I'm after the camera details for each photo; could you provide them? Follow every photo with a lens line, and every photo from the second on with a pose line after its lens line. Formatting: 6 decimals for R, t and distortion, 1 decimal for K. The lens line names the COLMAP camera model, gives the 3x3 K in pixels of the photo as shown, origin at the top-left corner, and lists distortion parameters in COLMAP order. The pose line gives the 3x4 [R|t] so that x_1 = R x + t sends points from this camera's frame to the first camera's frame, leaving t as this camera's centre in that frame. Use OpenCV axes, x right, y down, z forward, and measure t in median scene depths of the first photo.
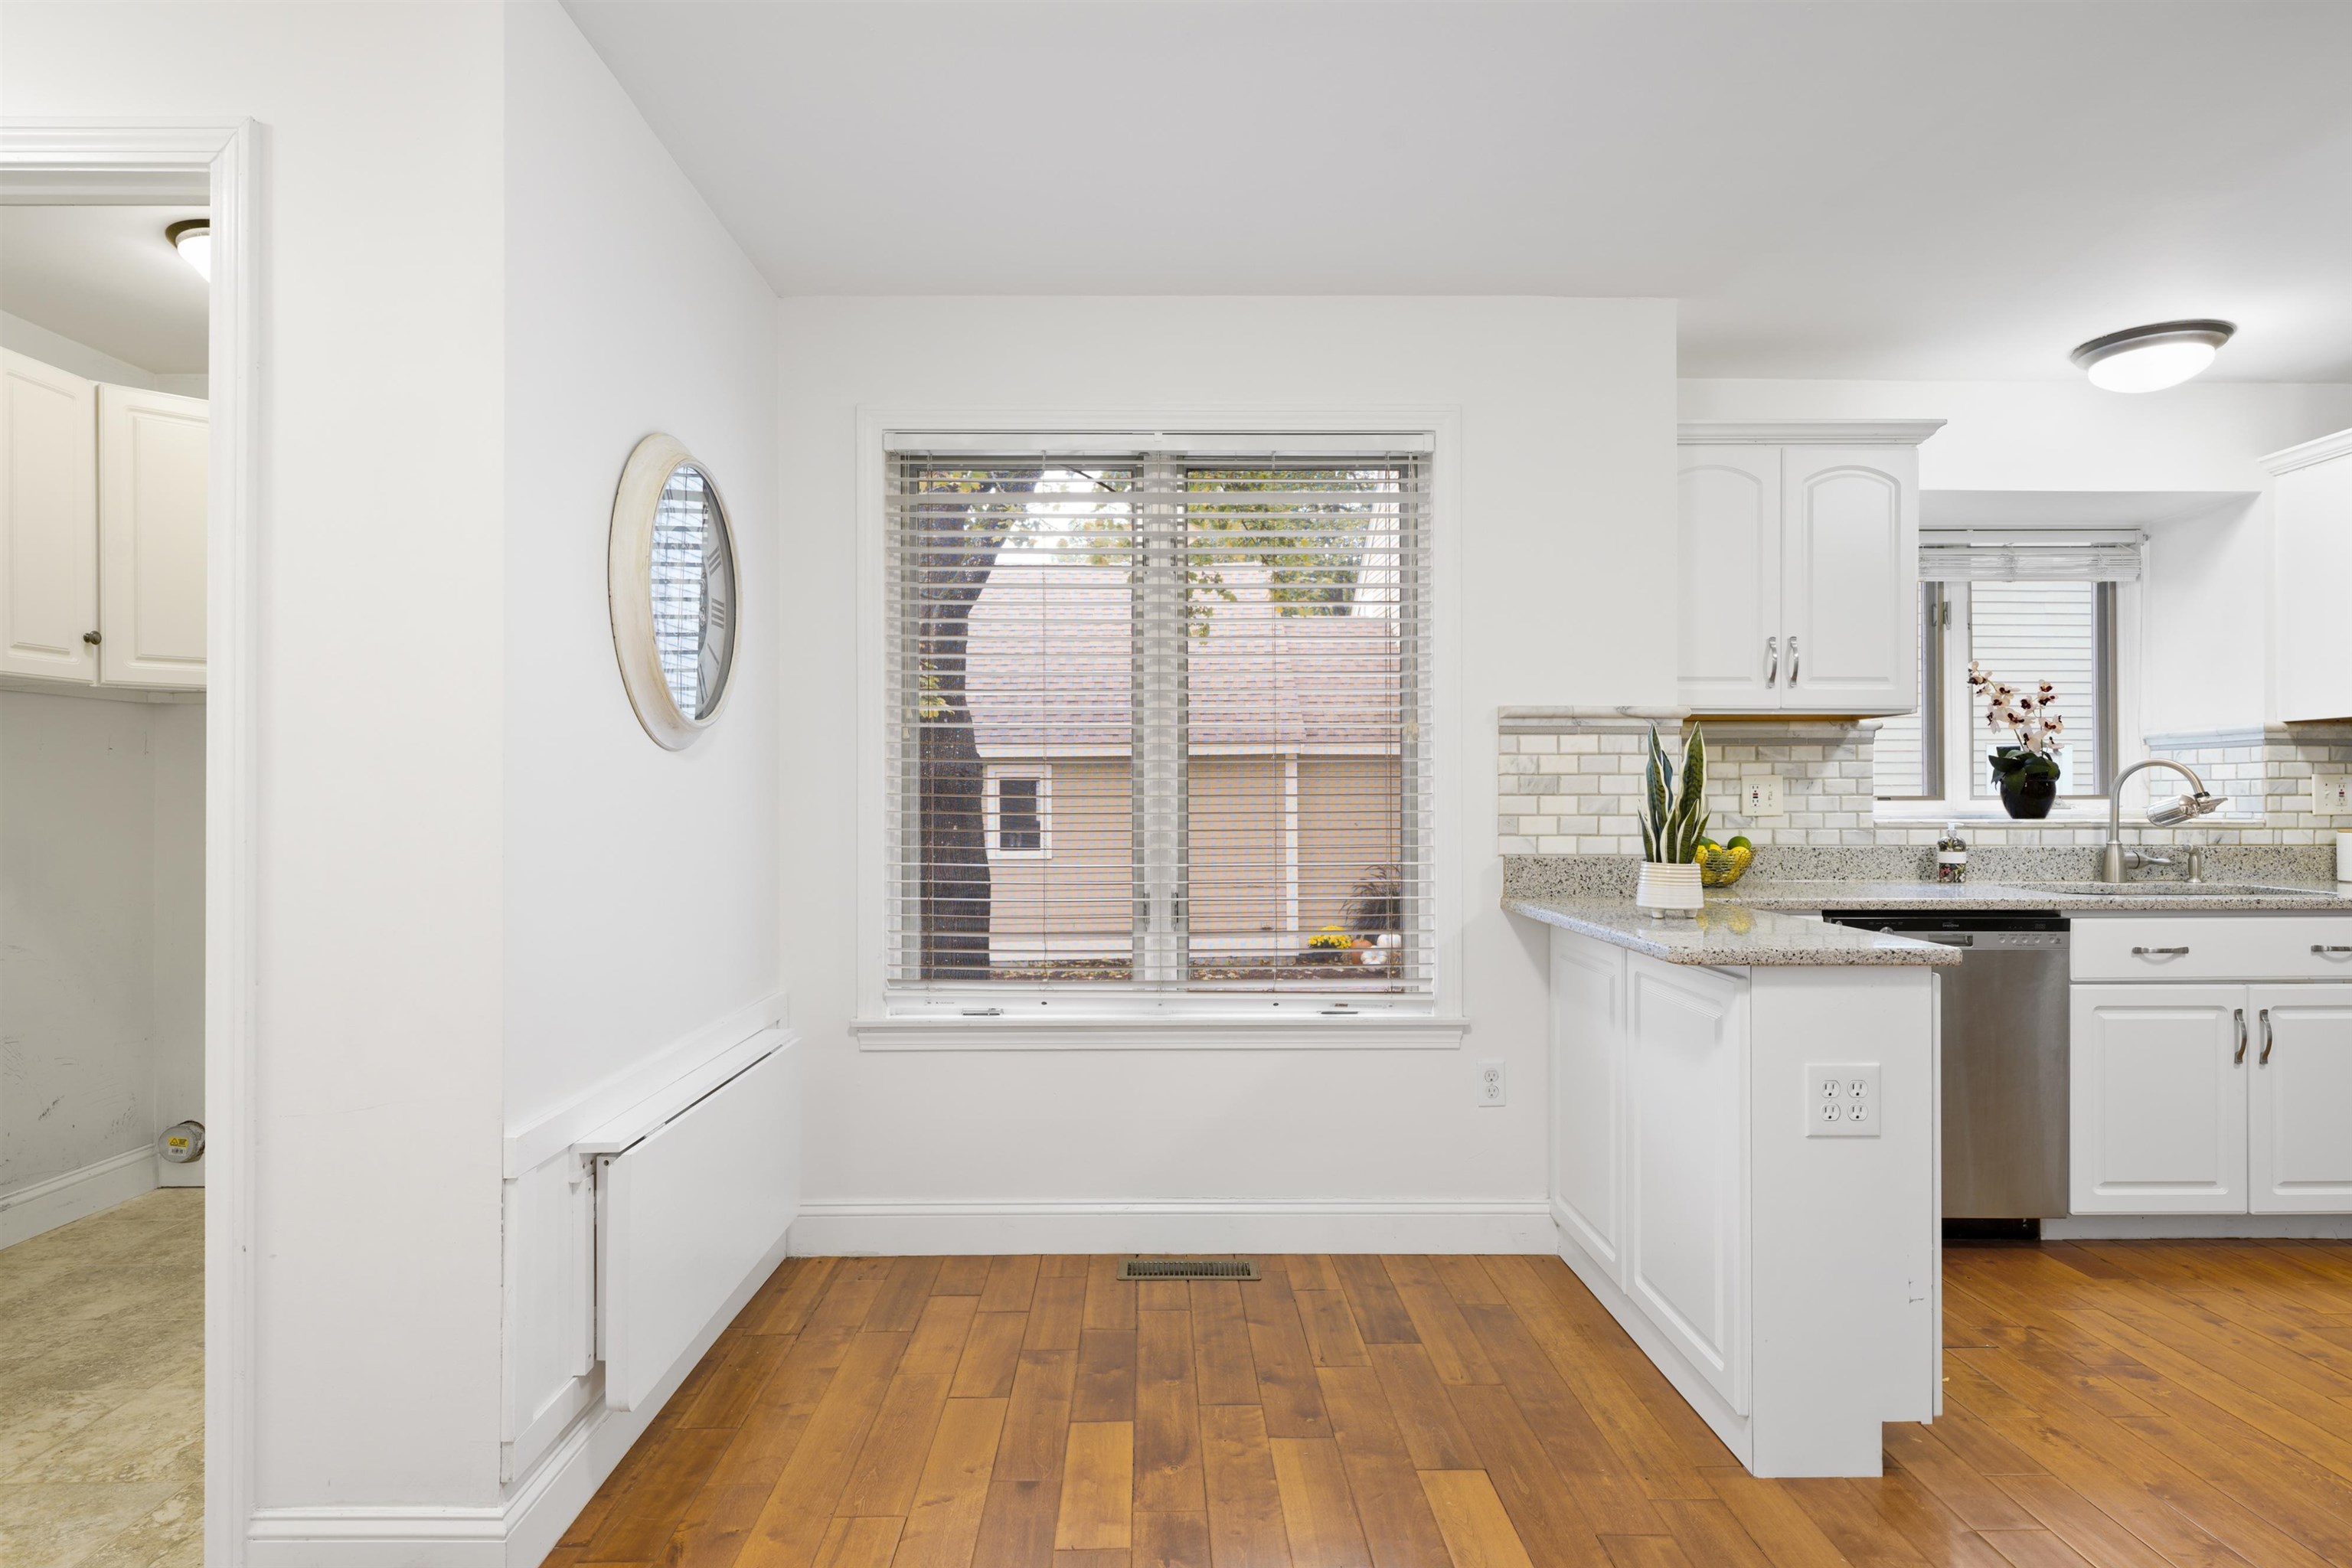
lens RADIAL K [[1355.6, 0, 1177.5], [0, 1355.6, 791.9], [0, 0, 1]] dist [0.002601, -0.000490]
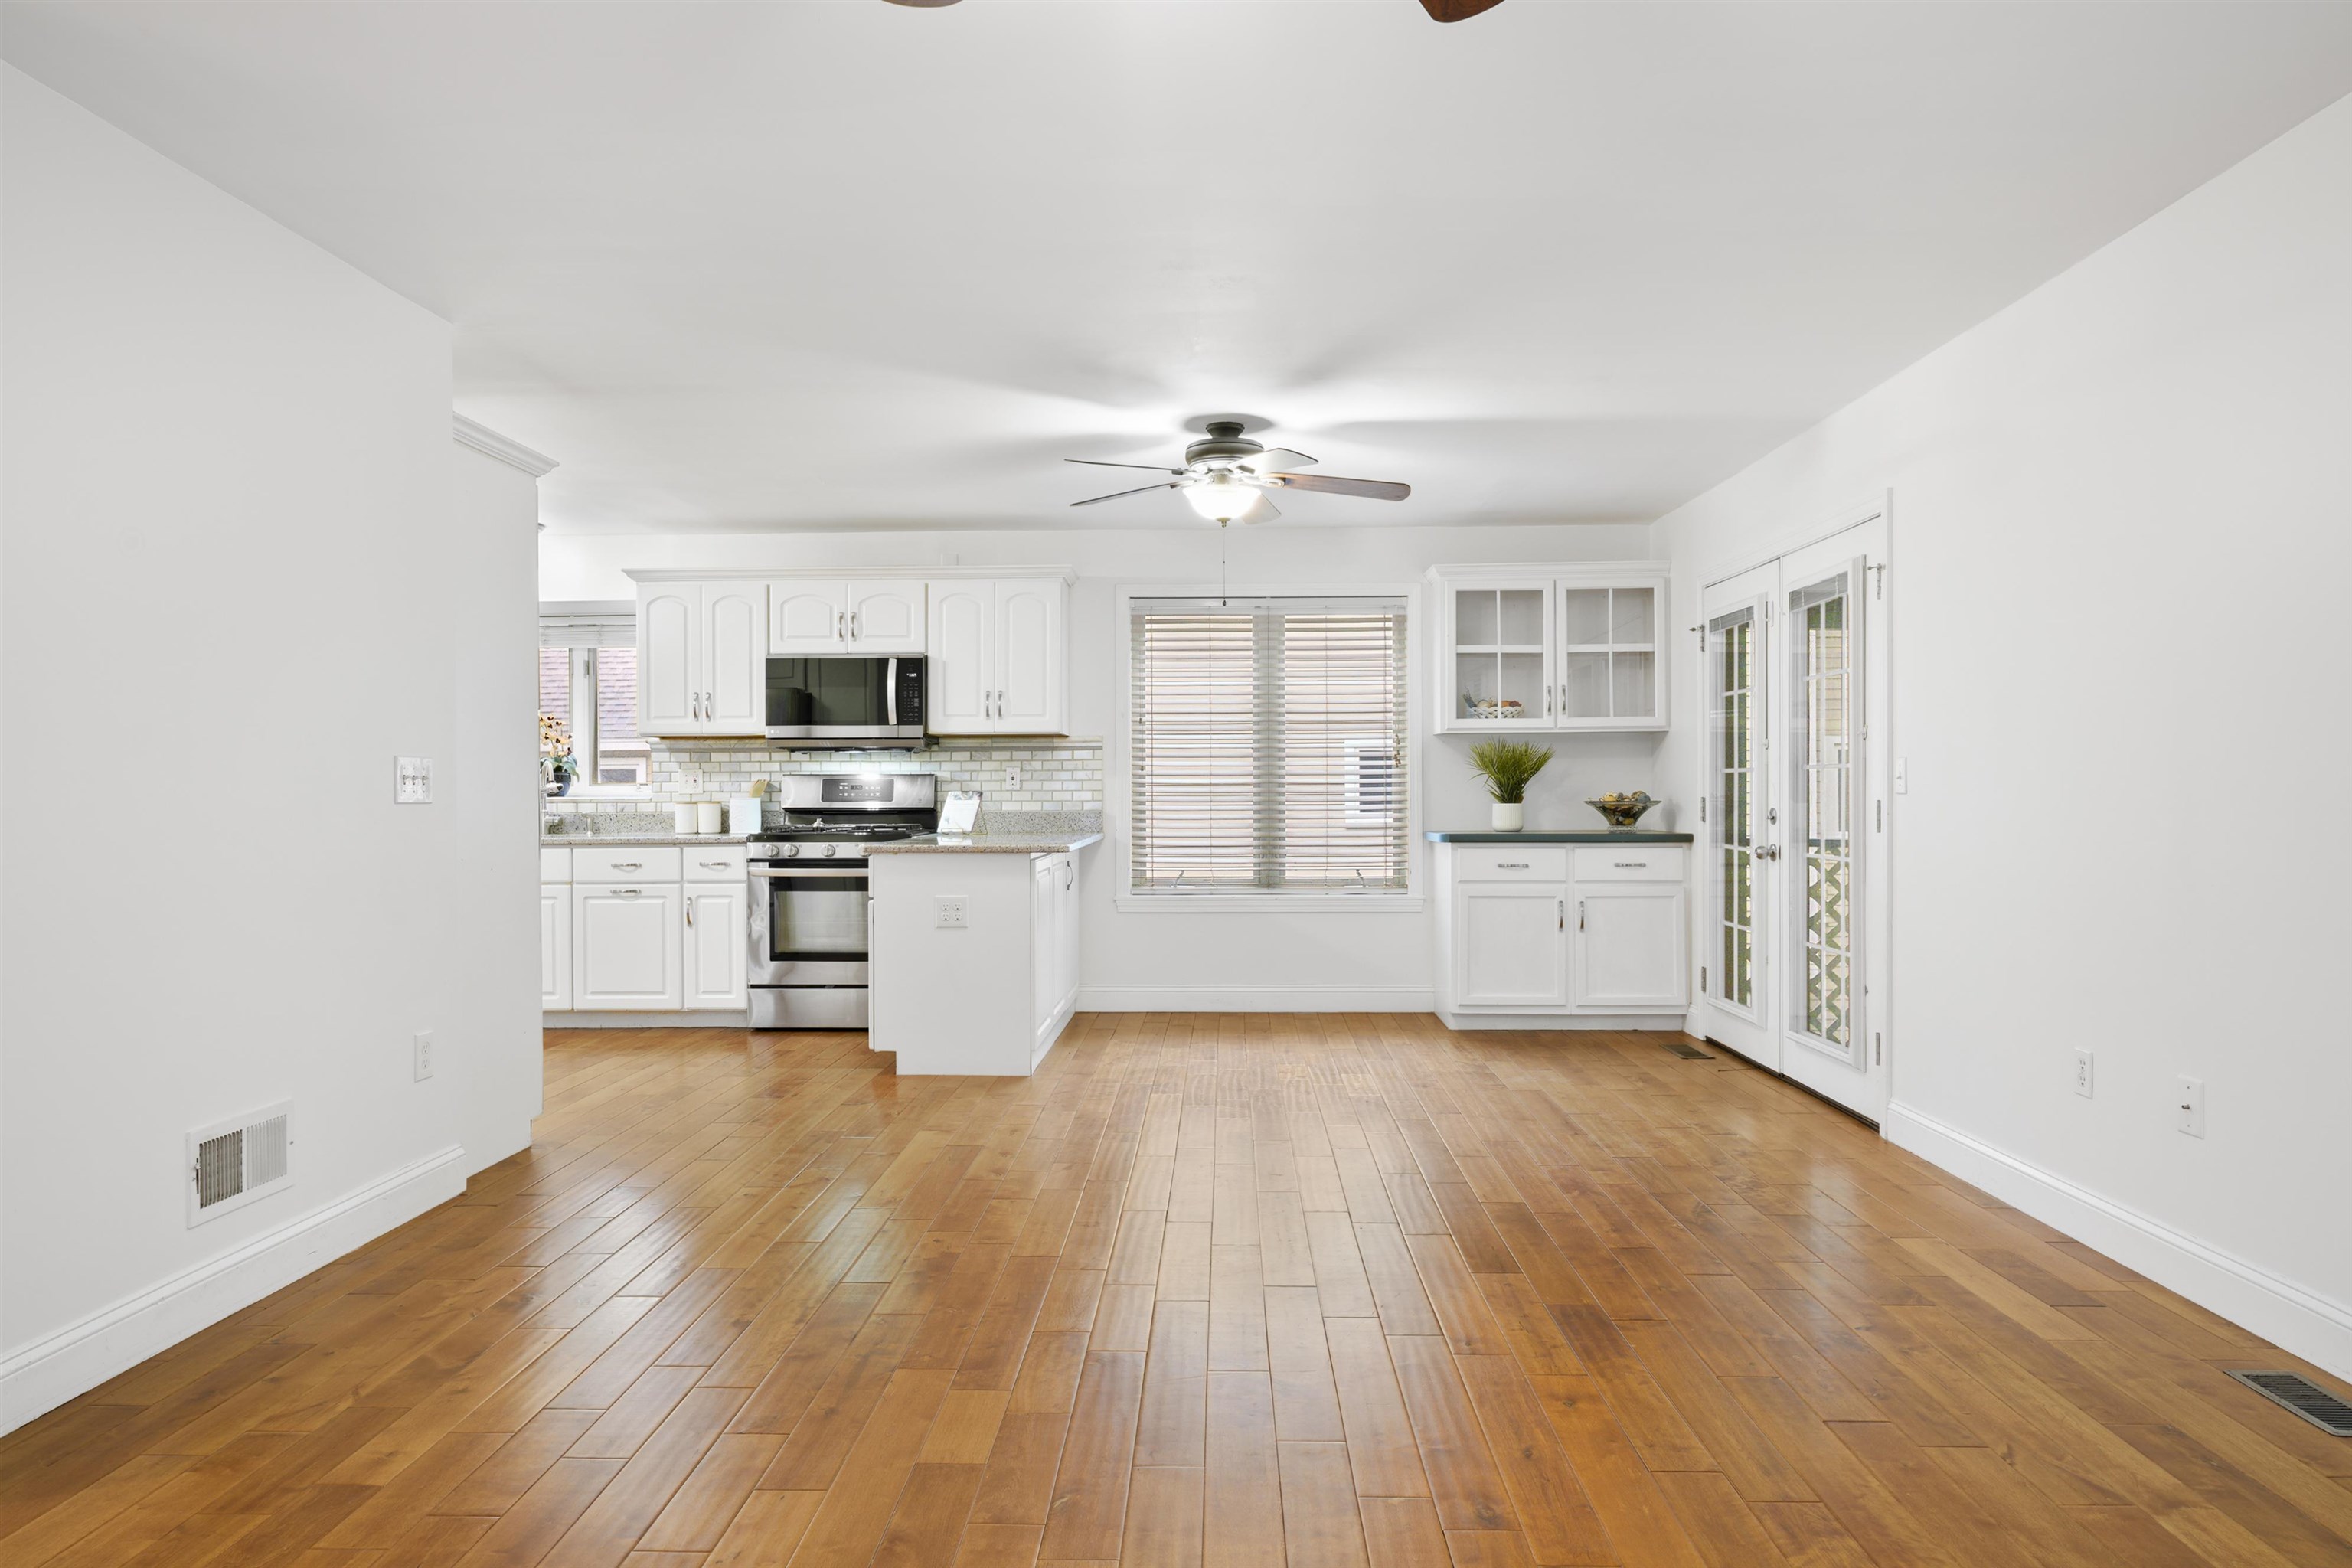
lens RADIAL K [[1519.2, 0, 1173.2], [0, 1519.2, 781.6], [0, 0, 1]] dist [-0.018098, 0.001152]
pose [[0.998468, -0.006598, -0.054932, 1.572770], [0.006712, 0.999976, 0.001877, 0.002552], [0.054918, -0.002243, 0.998488, -0.951796]]
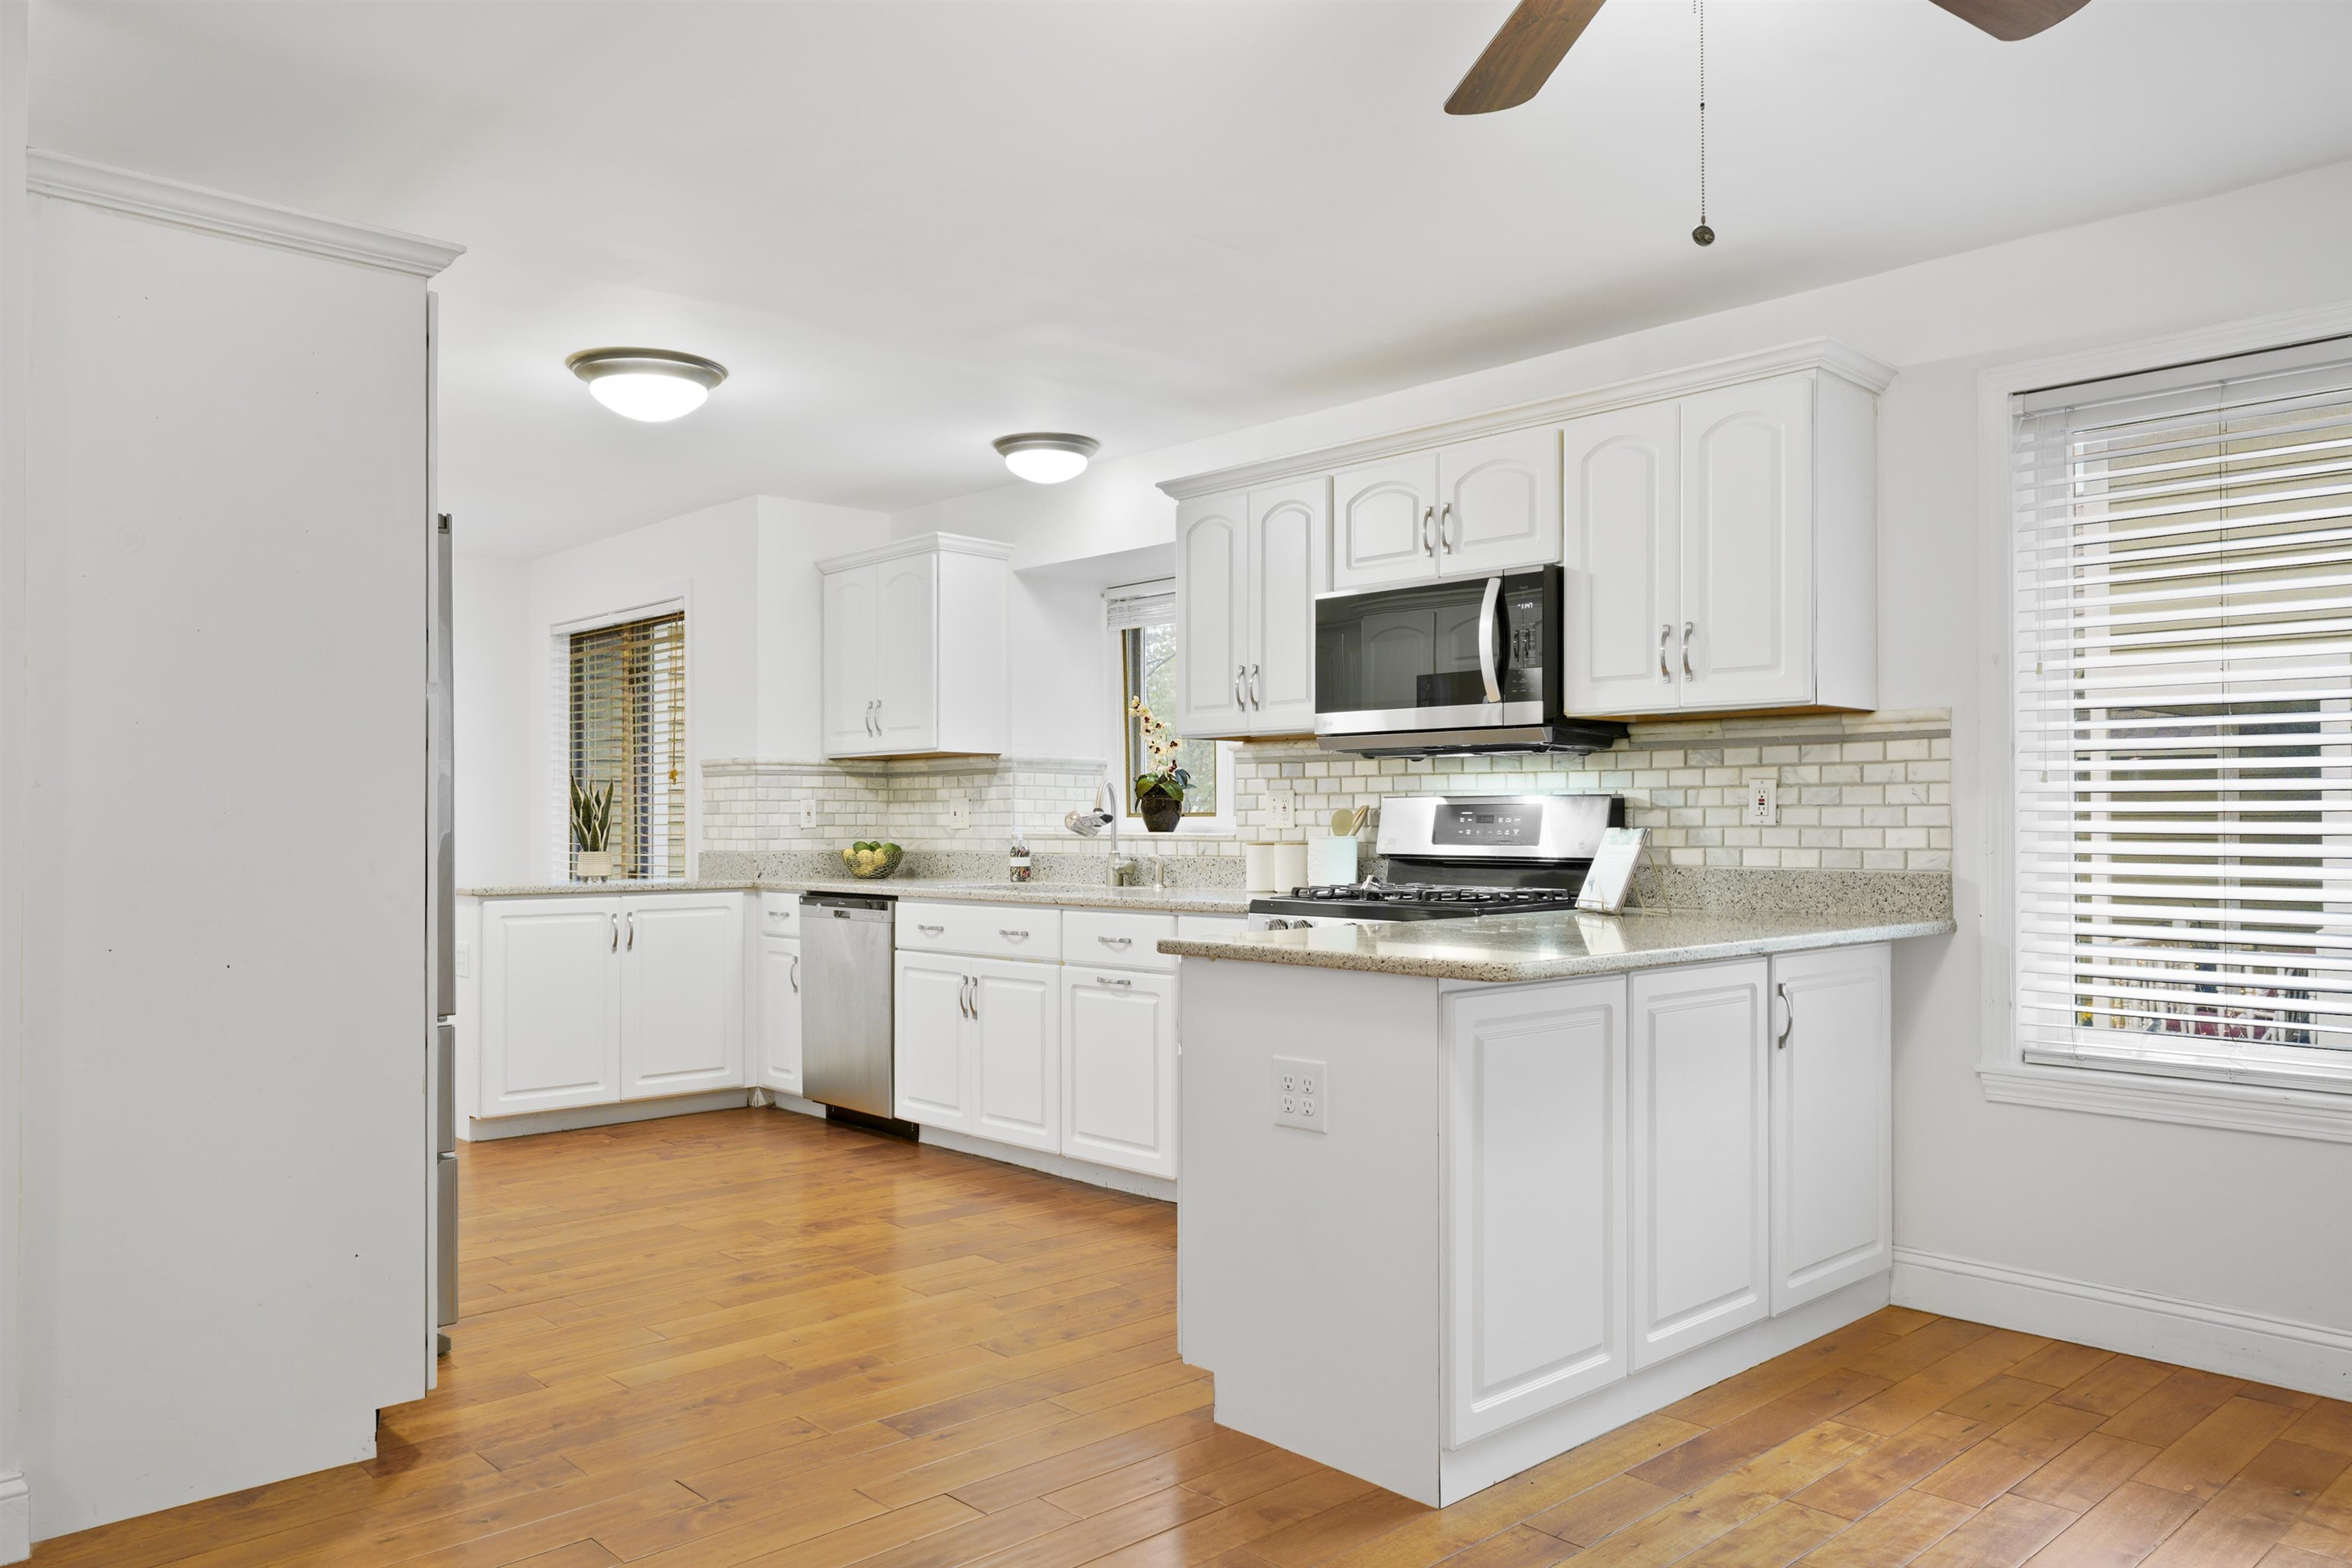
lens RADIAL K [[1671.5, 0, 1163.3], [0, 1671.5, 791.2], [0, 0, 1]] dist [0.008146, 0.001358]
pose [[0.664190, -0.016105, -0.747390, 1.815131], [0.008098, 0.999864, -0.014349, 0.006383], [0.747520, 0.003478, 0.664230, 0.066947]]
